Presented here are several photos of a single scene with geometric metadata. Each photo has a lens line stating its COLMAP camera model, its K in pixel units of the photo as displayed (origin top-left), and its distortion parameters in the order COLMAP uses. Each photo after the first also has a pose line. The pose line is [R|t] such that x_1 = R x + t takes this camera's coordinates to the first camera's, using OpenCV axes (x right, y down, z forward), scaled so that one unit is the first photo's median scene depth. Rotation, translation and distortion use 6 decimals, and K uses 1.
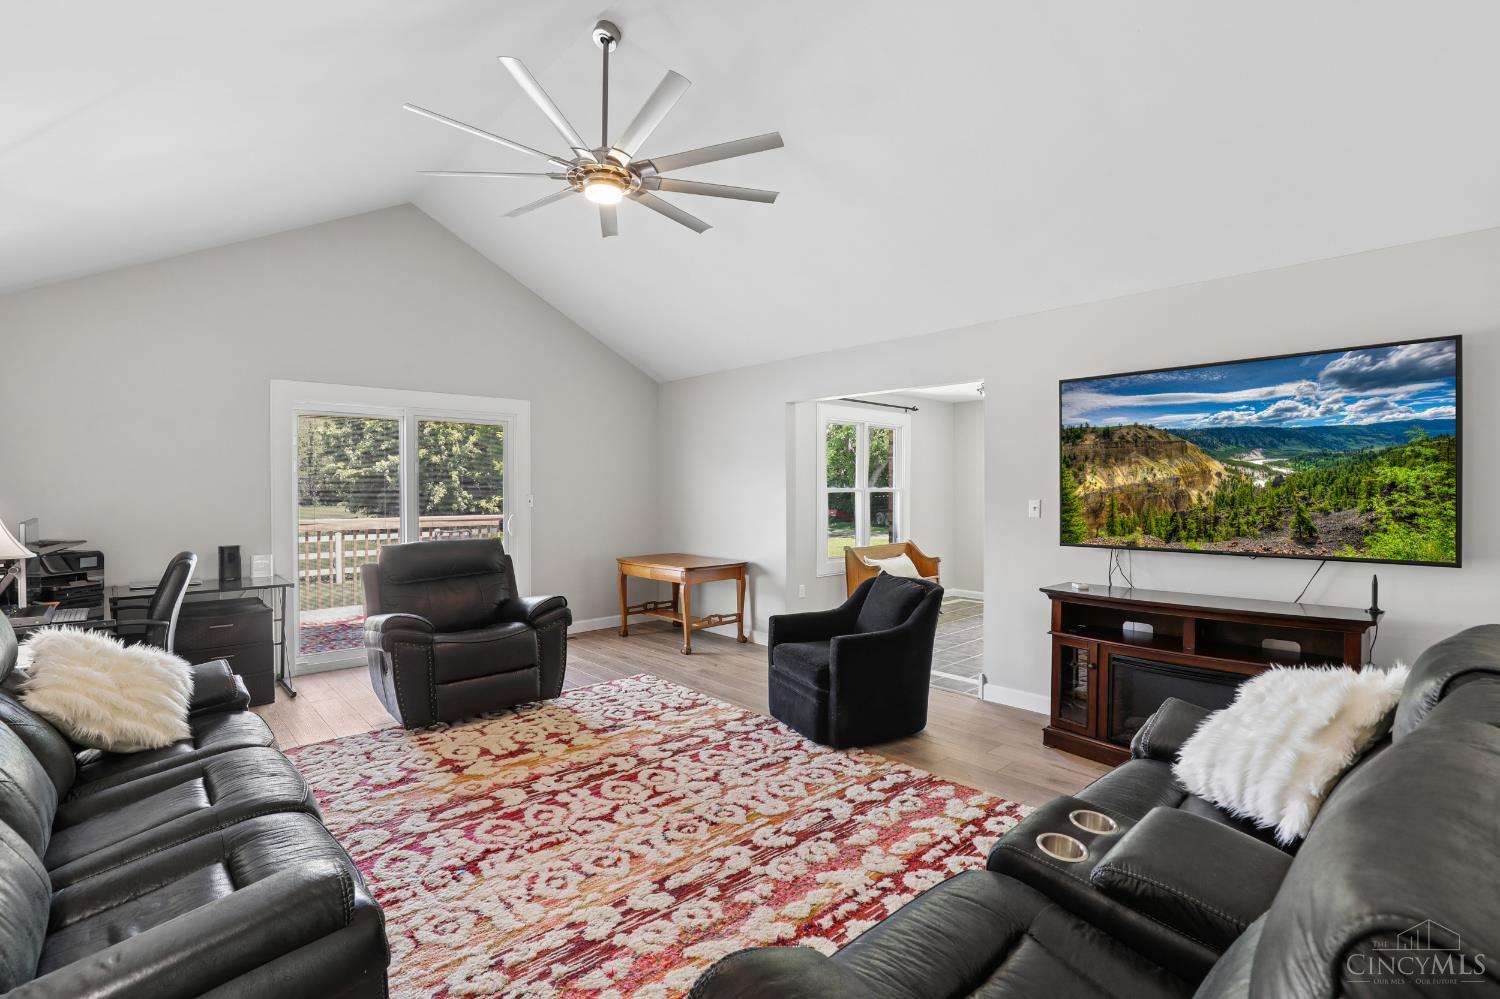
lens RADIAL K [[693.8, 0, 748.7], [0, 693.8, 487.6], [0, 0, 1]] dist [-0.028298, 0.000421]
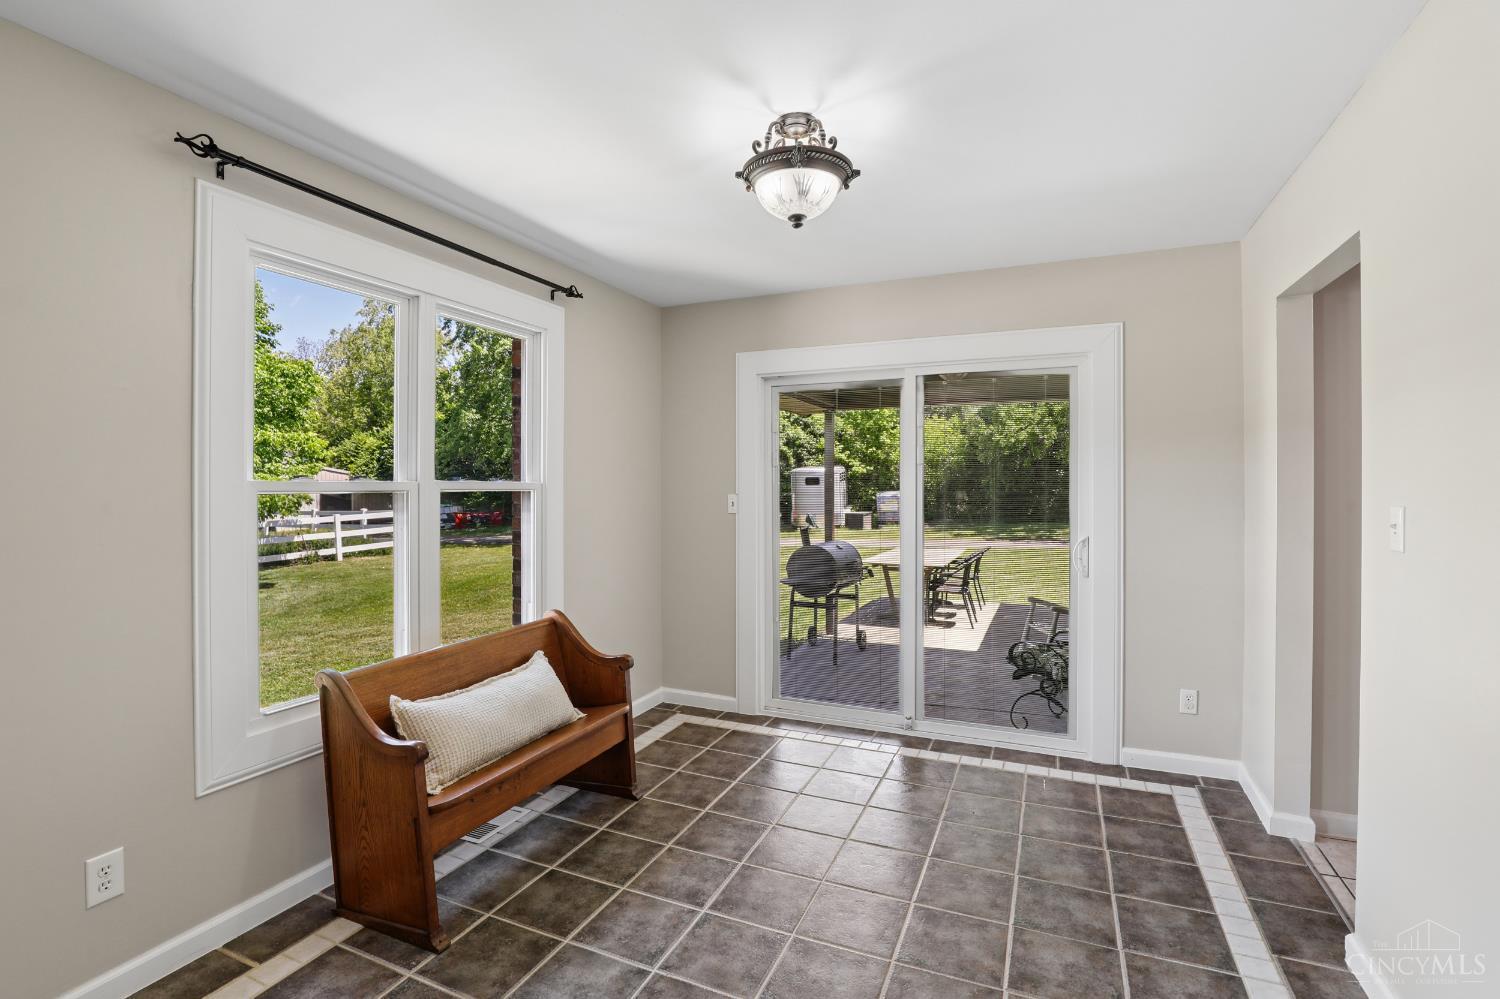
lens RADIAL K [[693.8, 0, 748.7], [0, 693.8, 487.6], [0, 0, 1]] dist [-0.028298, 0.000421]
pose [[0.915333, -0.001187, 0.402696, 0.174129], [-0.000606, 0.999990, 0.004325, 0.001850], [-0.402697, -0.004203, 0.915324, 0.594830]]
